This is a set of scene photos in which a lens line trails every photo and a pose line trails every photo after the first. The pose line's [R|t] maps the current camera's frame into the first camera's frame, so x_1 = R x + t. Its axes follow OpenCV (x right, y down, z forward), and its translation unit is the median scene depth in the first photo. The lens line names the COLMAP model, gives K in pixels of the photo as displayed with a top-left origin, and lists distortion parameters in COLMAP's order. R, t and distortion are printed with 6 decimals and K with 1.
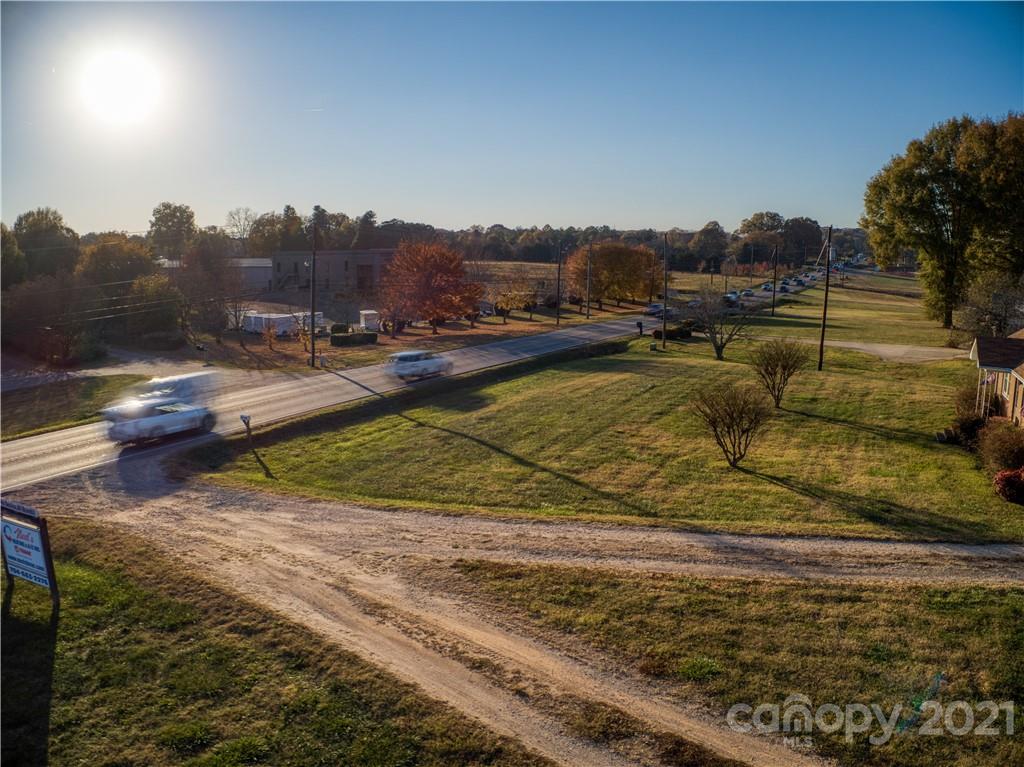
lens RADIAL K [[776.1, 0, 510.0], [0, 776.1, 381.4], [0, 0, 1]] dist [-0.252818, 0.072051]
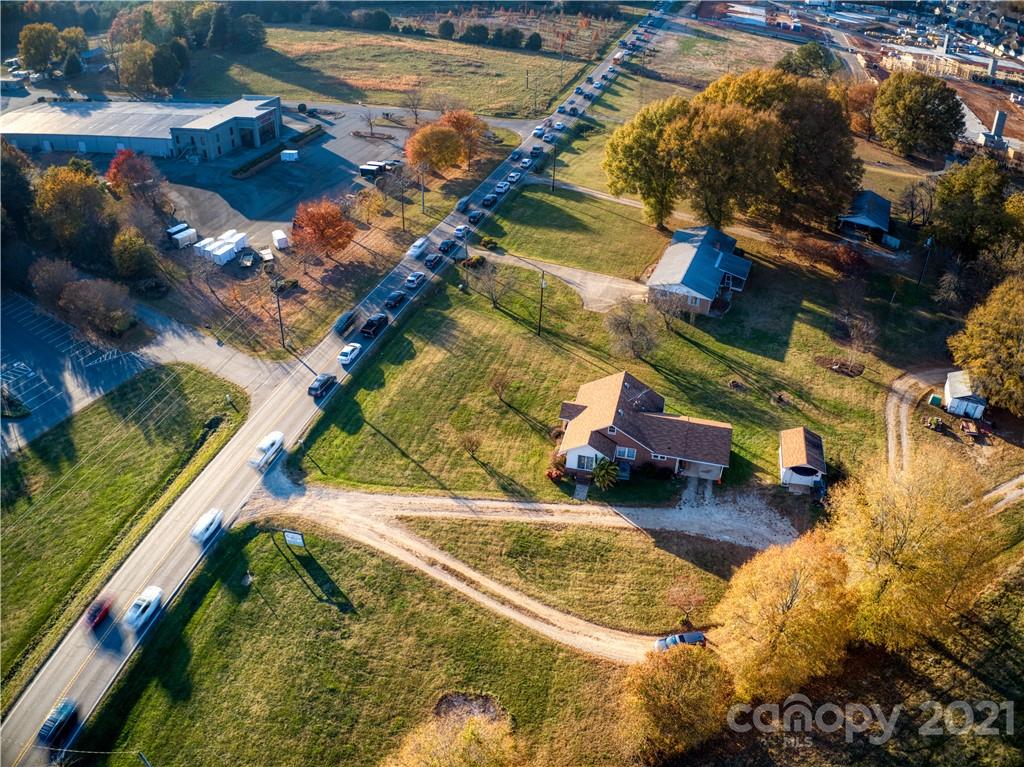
lens RADIAL K [[776.1, 0, 510.6], [0, 776.1, 388.5], [0, 0, 1]] dist [-0.252818, 0.072051]
pose [[0.980405, -0.110439, 0.163122, -0.044088], [0.029727, 0.901527, 0.431700, -1.523123], [-0.194735, -0.418392, 0.887145, -1.771941]]
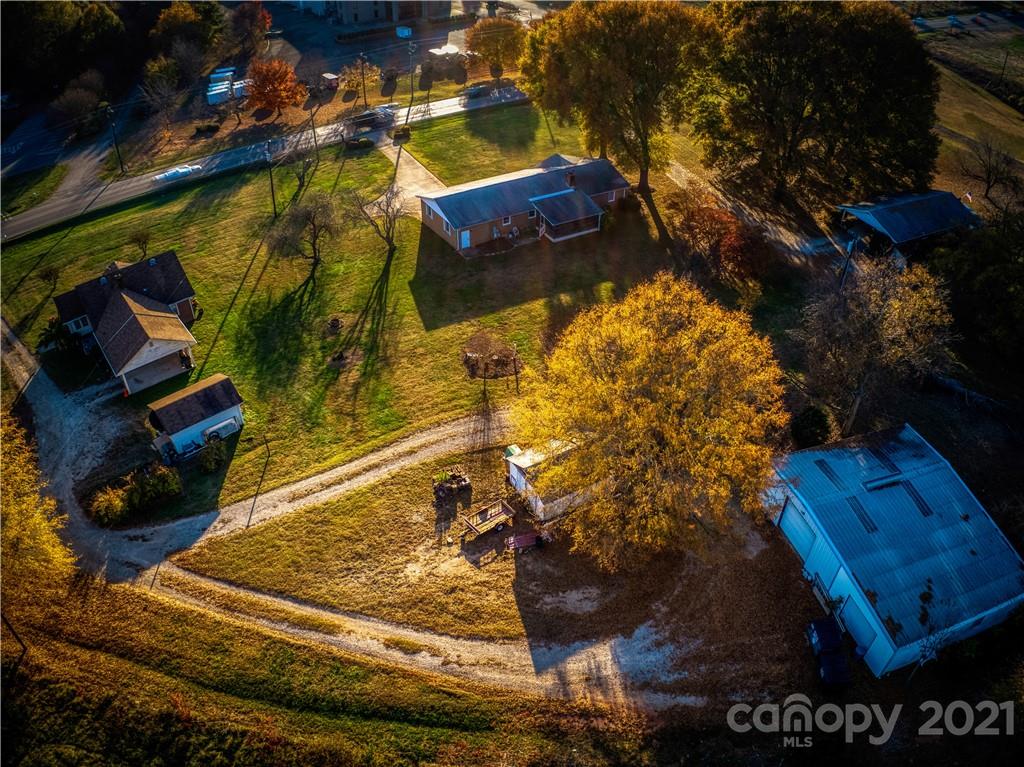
lens RADIAL K [[776.1, 0, 513.9], [0, 776.1, 384.2], [0, 0, 1]] dist [-0.252818, 0.072051]
pose [[0.905840, 0.262989, -0.332100, 3.131557], [-0.073511, 0.869651, 0.488164, -1.117314], [0.417193, -0.417785, 0.807097, -0.752193]]
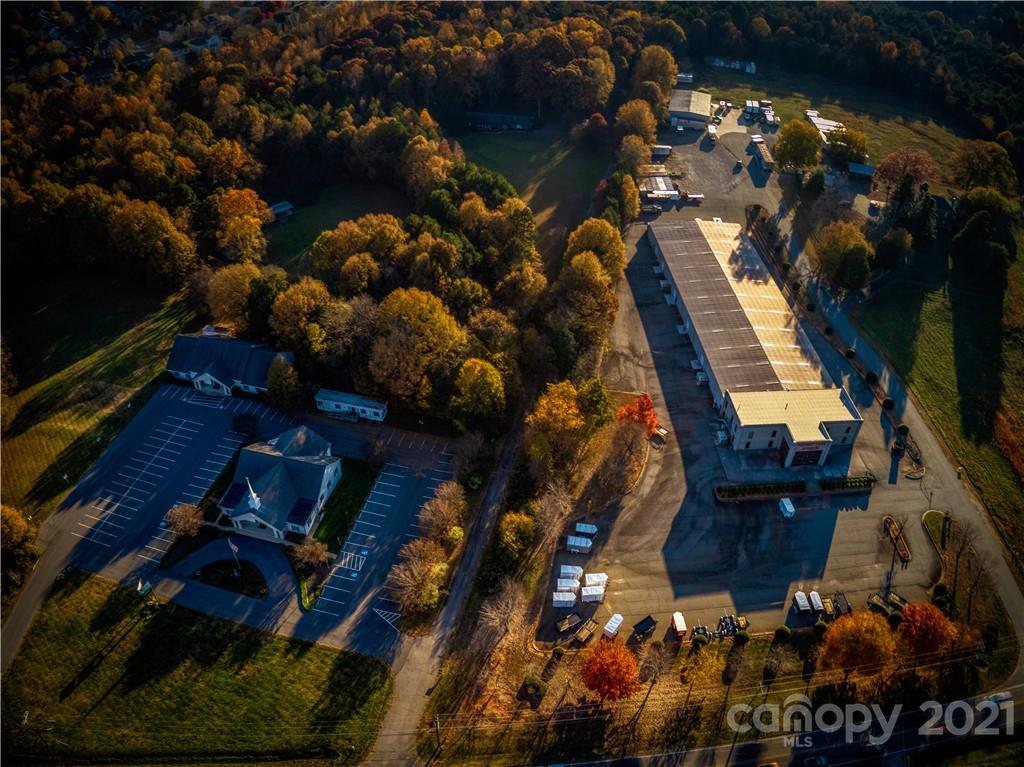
lens RADIAL K [[776.1, 0, 518.1], [0, 776.1, 387.2], [0, 0, 1]] dist [-0.252818, 0.072051]
pose [[0.564528, 0.542784, -0.621847, 1.303088], [-0.164576, 0.812266, 0.559587, -4.357522], [0.808841, -0.213562, 0.547876, 0.497599]]
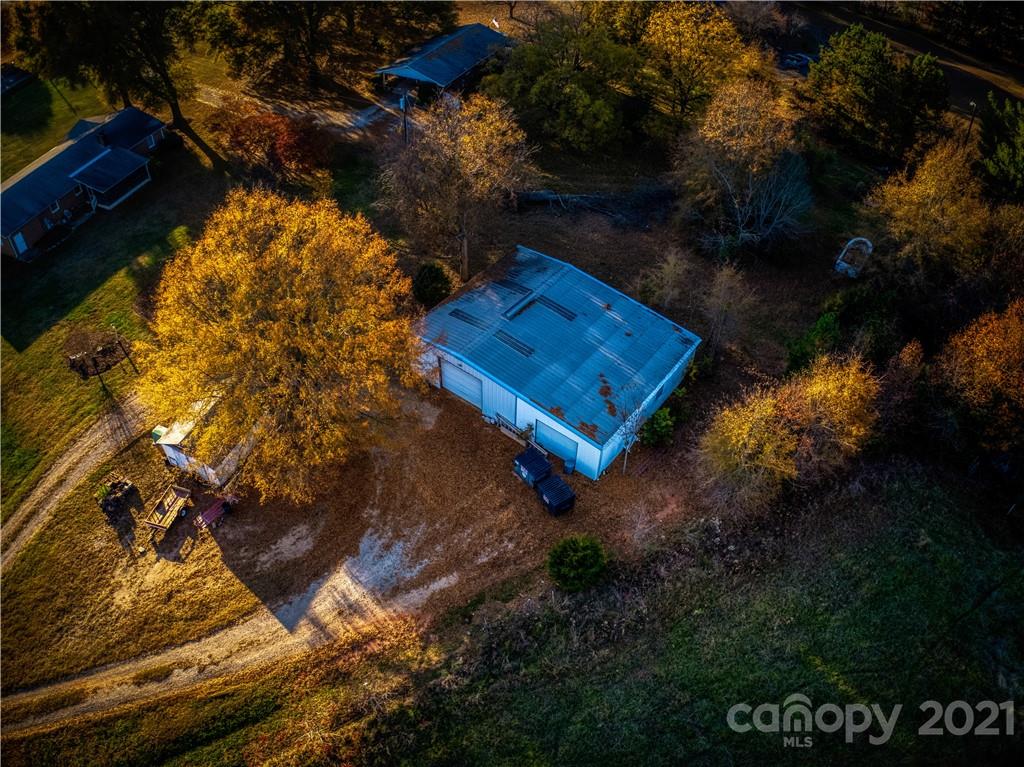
lens RADIAL K [[776.1, 0, 515.9], [0, 776.1, 385.2], [0, 0, 1]] dist [-0.252818, 0.072051]
pose [[0.980678, -0.130092, 0.146102, 3.103202], [0.021203, 0.813124, 0.581705, -1.078112], [-0.194474, -0.567367, 0.800171, -0.707126]]
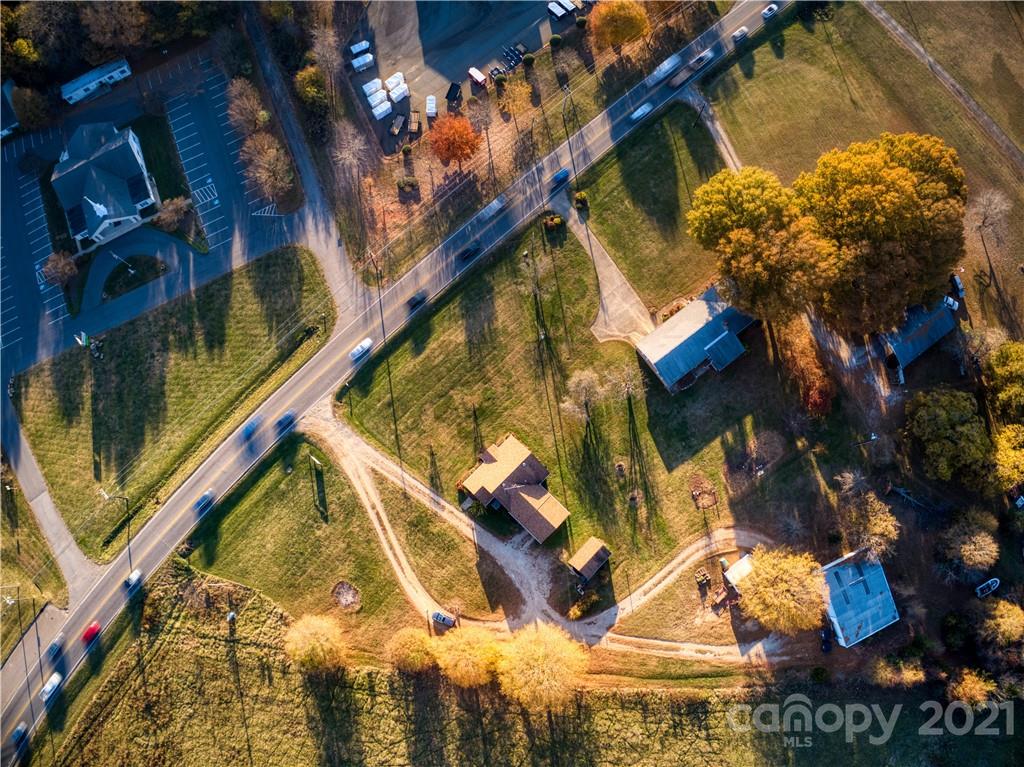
lens RADIAL K [[776.1, 0, 513.7], [0, 776.1, 388.4], [0, 0, 1]] dist [-0.252818, 0.072051]
pose [[0.947468, 0.315114, -0.054841, 1.020485], [-0.057704, 0.337046, 0.939718, -5.152813], [0.314602, -0.887188, 0.337524, -0.310227]]
